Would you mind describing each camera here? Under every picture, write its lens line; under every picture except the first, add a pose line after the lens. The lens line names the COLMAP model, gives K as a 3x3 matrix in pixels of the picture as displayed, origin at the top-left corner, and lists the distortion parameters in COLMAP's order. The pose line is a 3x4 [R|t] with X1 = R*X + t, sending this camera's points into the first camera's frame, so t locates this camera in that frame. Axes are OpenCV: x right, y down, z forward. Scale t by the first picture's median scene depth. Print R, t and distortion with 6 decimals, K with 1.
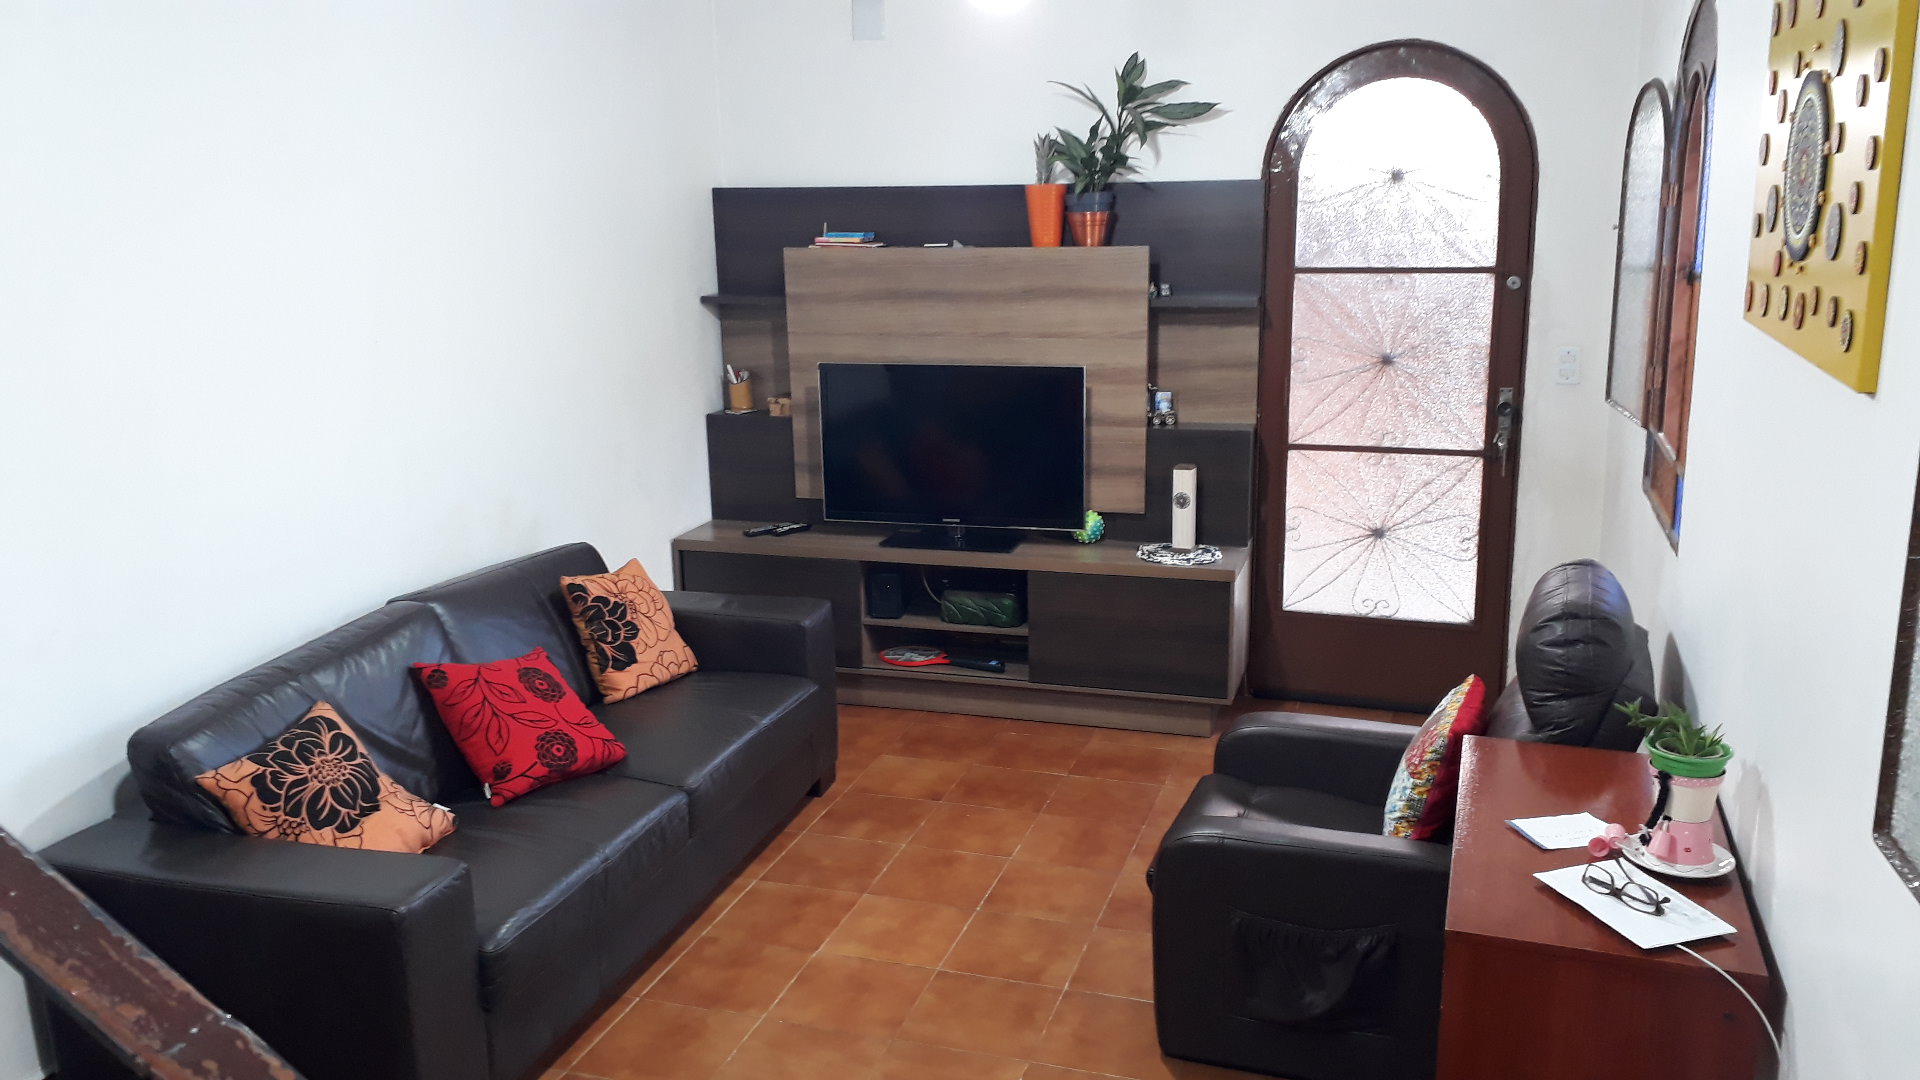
lens RADIAL K [[1531.4, 0, 958.0], [0, 1531.4, 537.9], [0, 0, 1]] dist [0.100704, -0.157067]
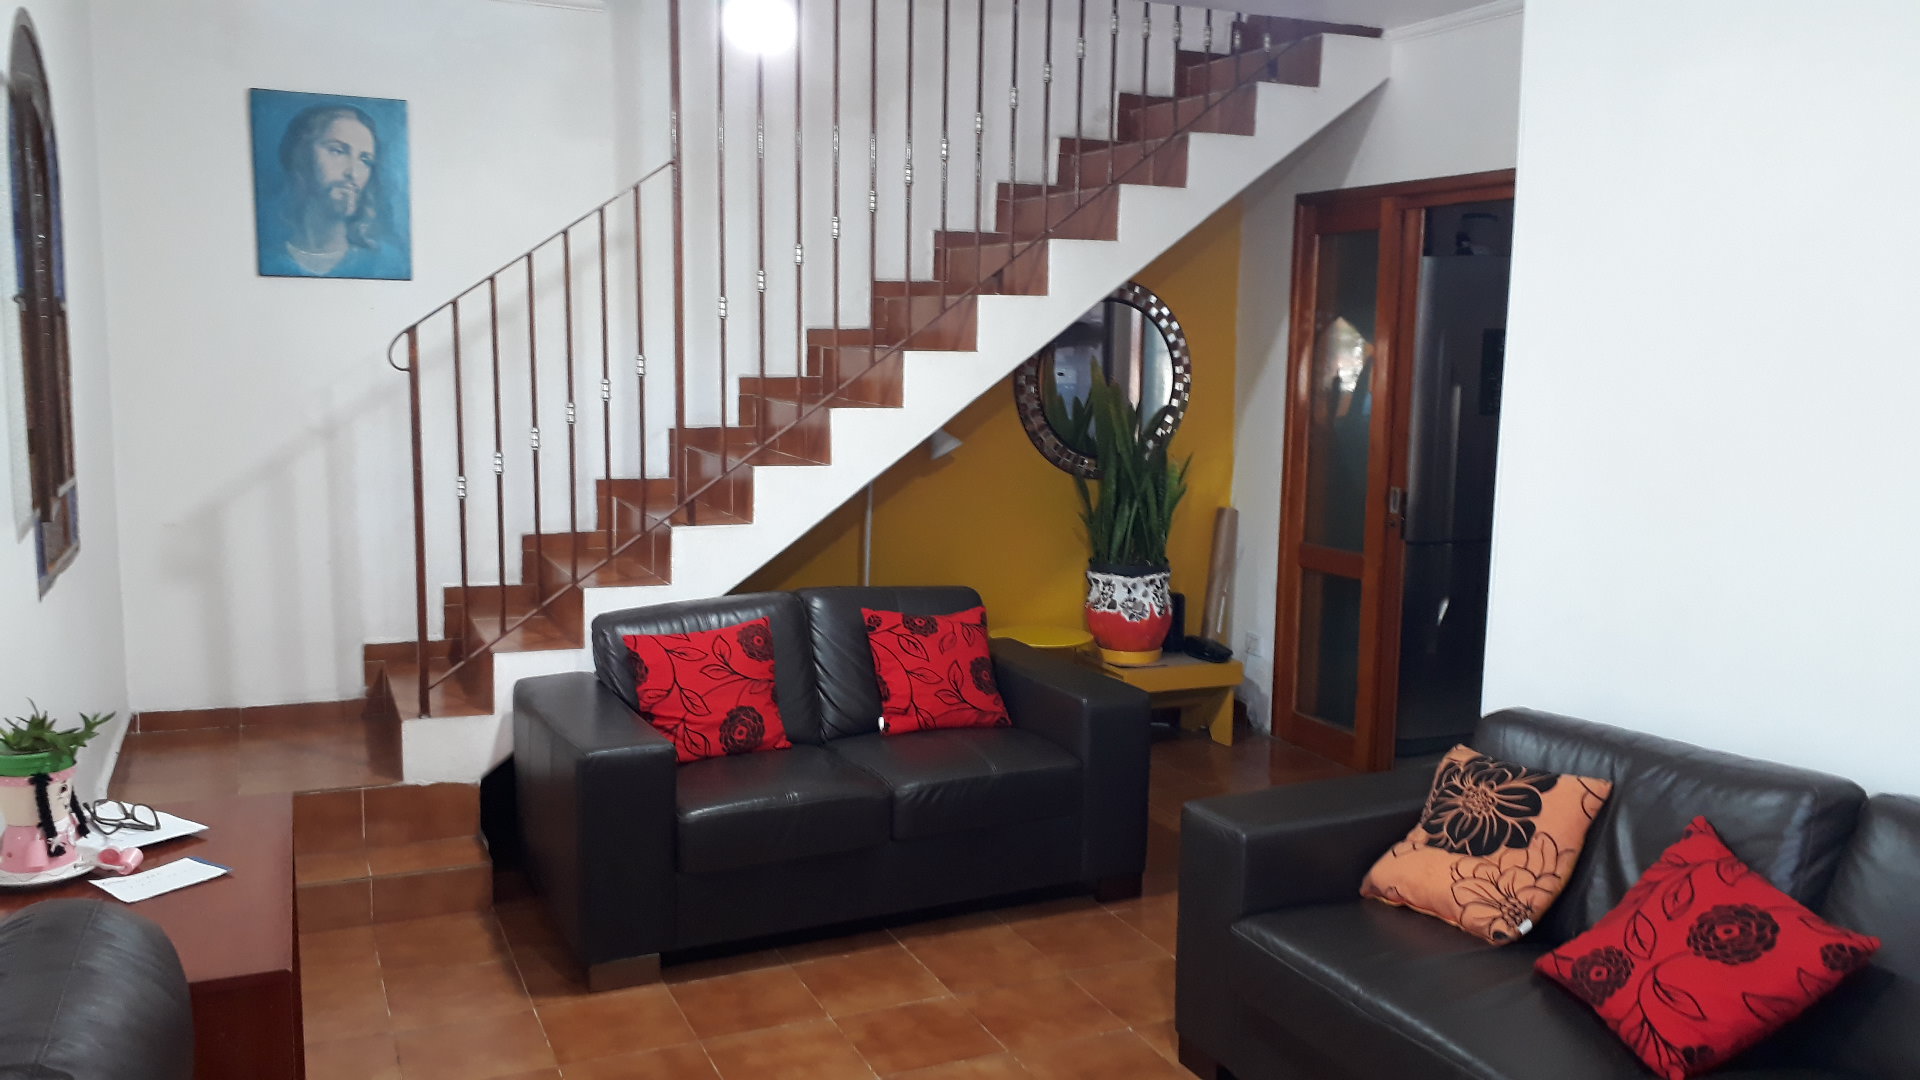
lens RADIAL K [[1531.4, 0, 958.6], [0, 1531.4, 542.1], [0, 0, 1]] dist [0.100704, -0.157067]
pose [[-0.733899, 0.100133, -0.671838, 0.690371], [-0.159104, 0.936219, 0.313338, -0.373005], [0.660363, 0.336850, -0.671158, 1.990710]]
